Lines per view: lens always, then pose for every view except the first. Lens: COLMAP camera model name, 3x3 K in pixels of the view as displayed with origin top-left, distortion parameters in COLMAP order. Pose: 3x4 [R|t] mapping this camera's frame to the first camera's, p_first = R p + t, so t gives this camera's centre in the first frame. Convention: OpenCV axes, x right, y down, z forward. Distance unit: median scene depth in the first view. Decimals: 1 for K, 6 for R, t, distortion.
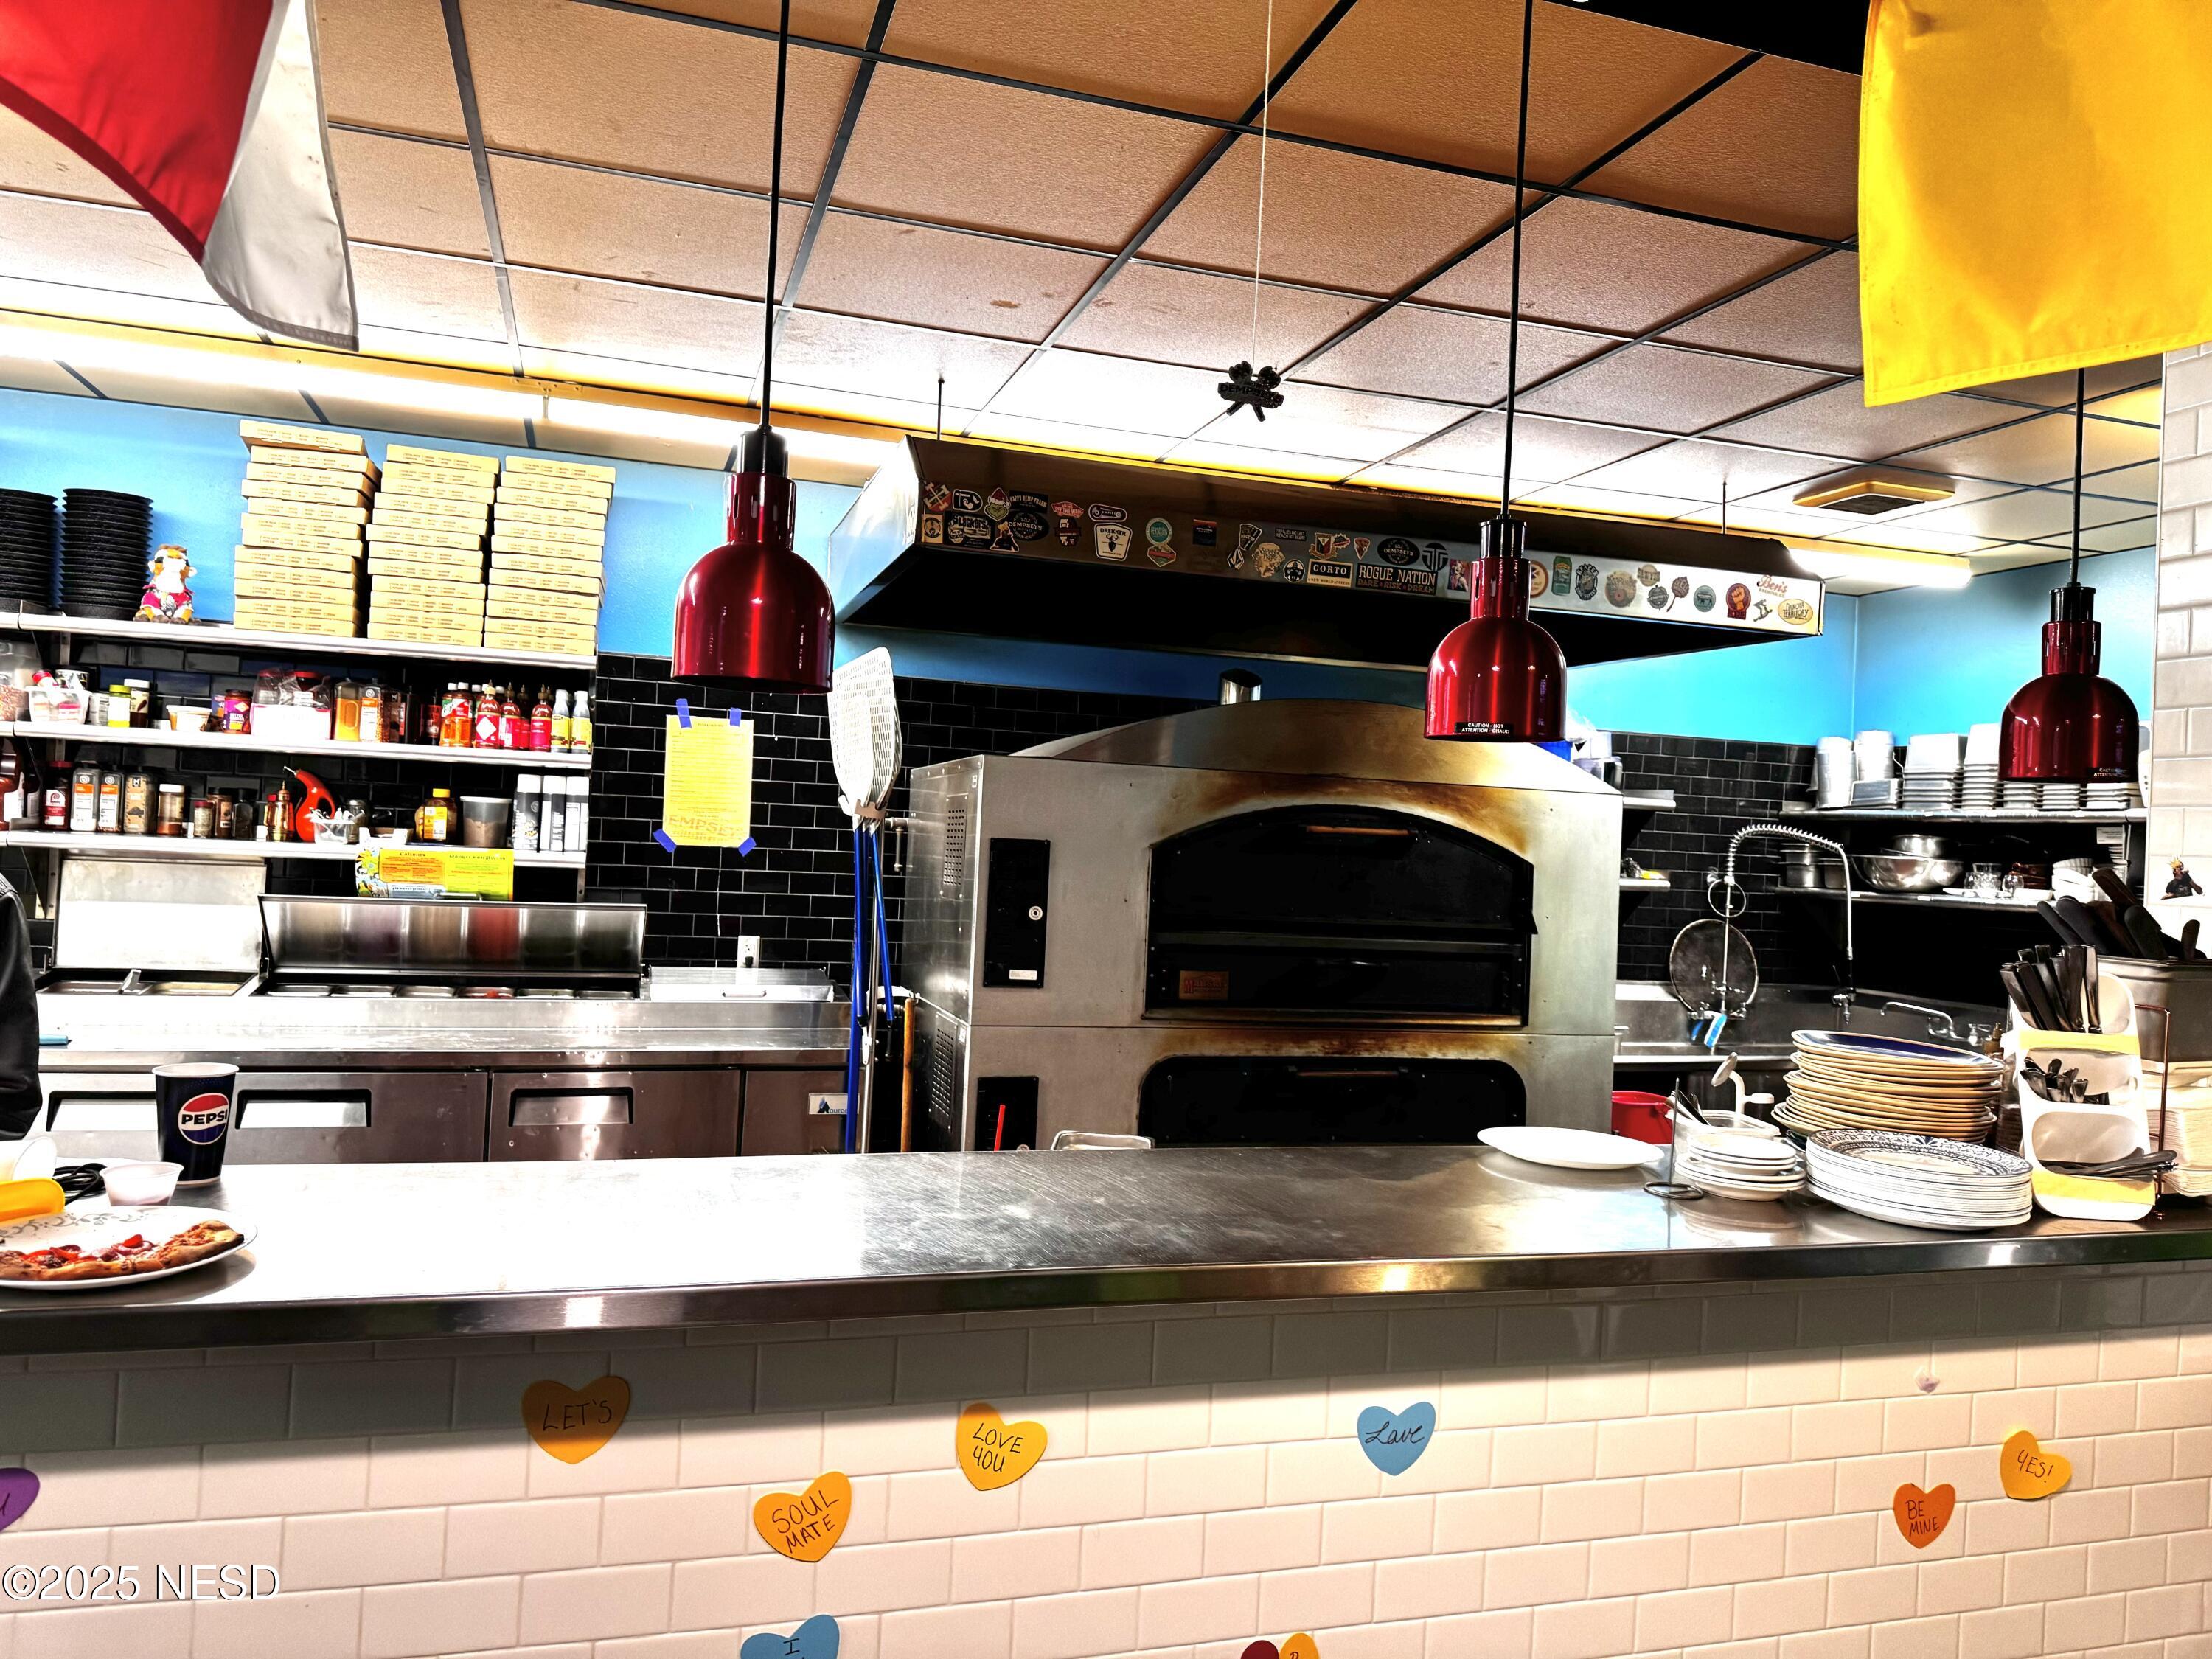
lens RADIAL K [[1566.8, 0, 1108.5], [0, 1566.8, 831.9], [0, 0, 1]] dist [0.085423, -0.083998]
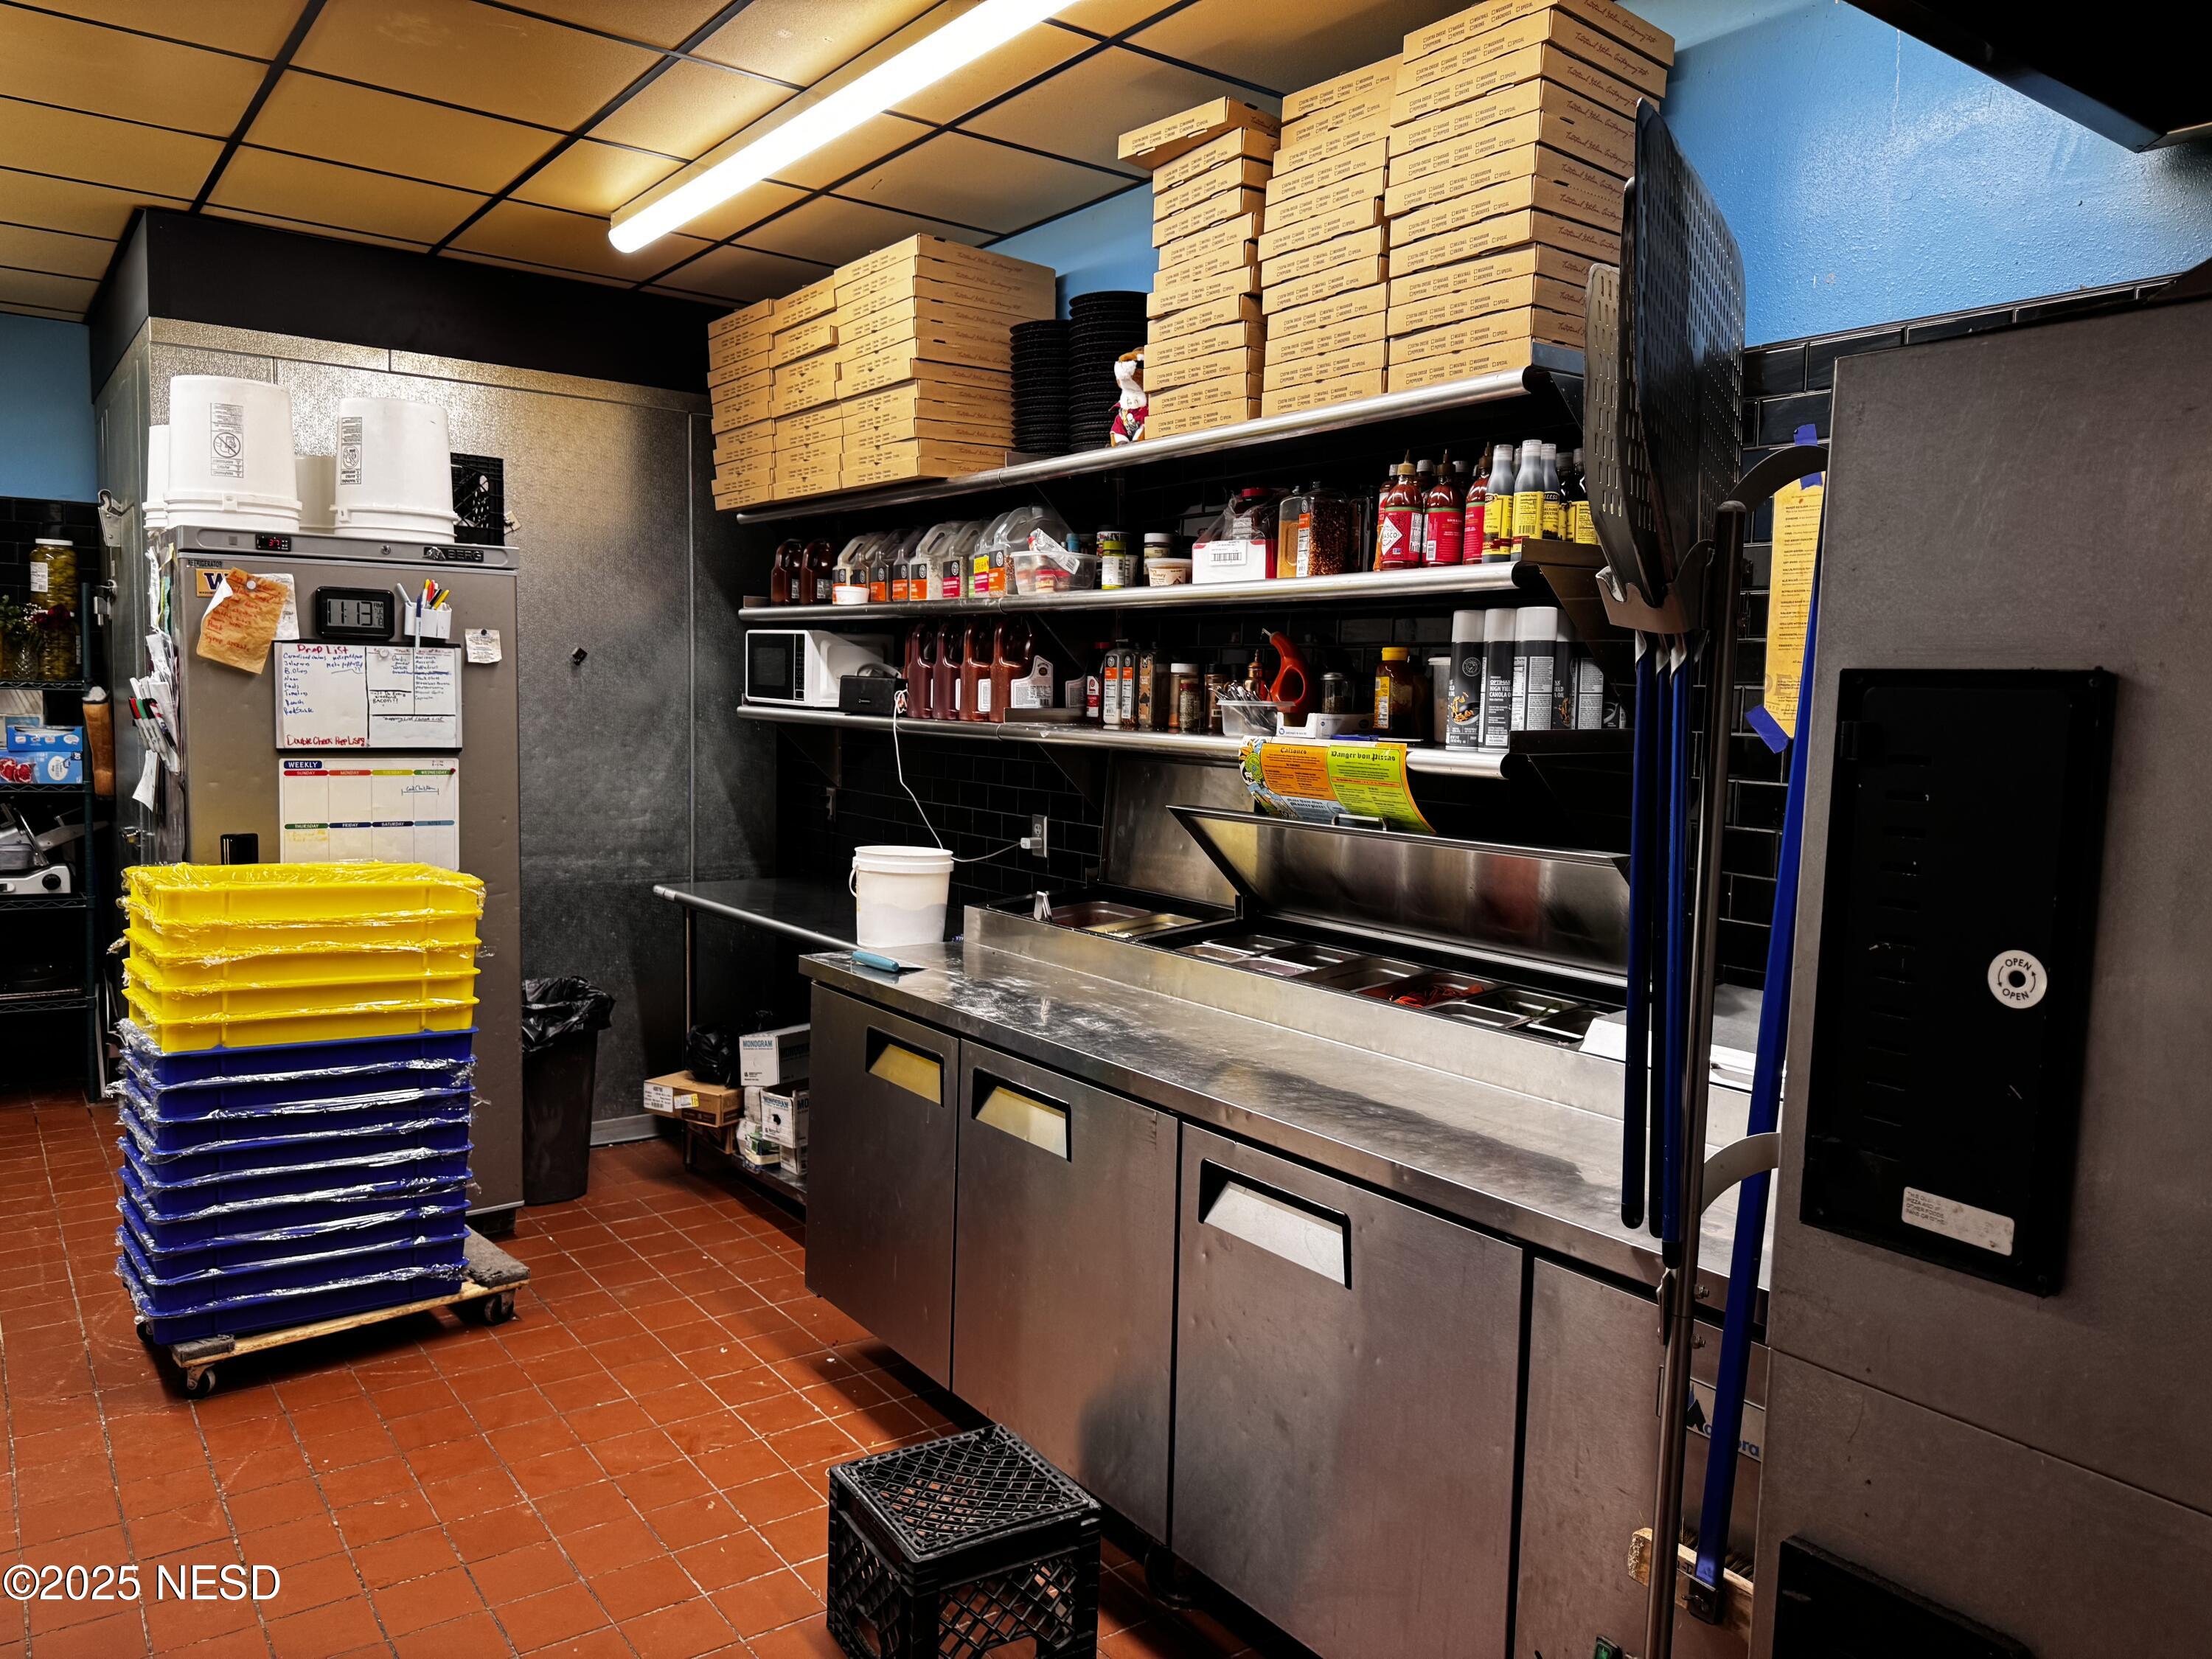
lens RADIAL K [[1566.8, 0, 1101.3], [0, 1566.8, 826.6], [0, 0, 1]] dist [0.085423, -0.083998]
pose [[0.312293, 0.042697, -0.949026, 0.130954], [-0.002196, 0.999019, 0.044223, 0.016494], [0.949983, -0.011727, 0.312080, 0.733833]]
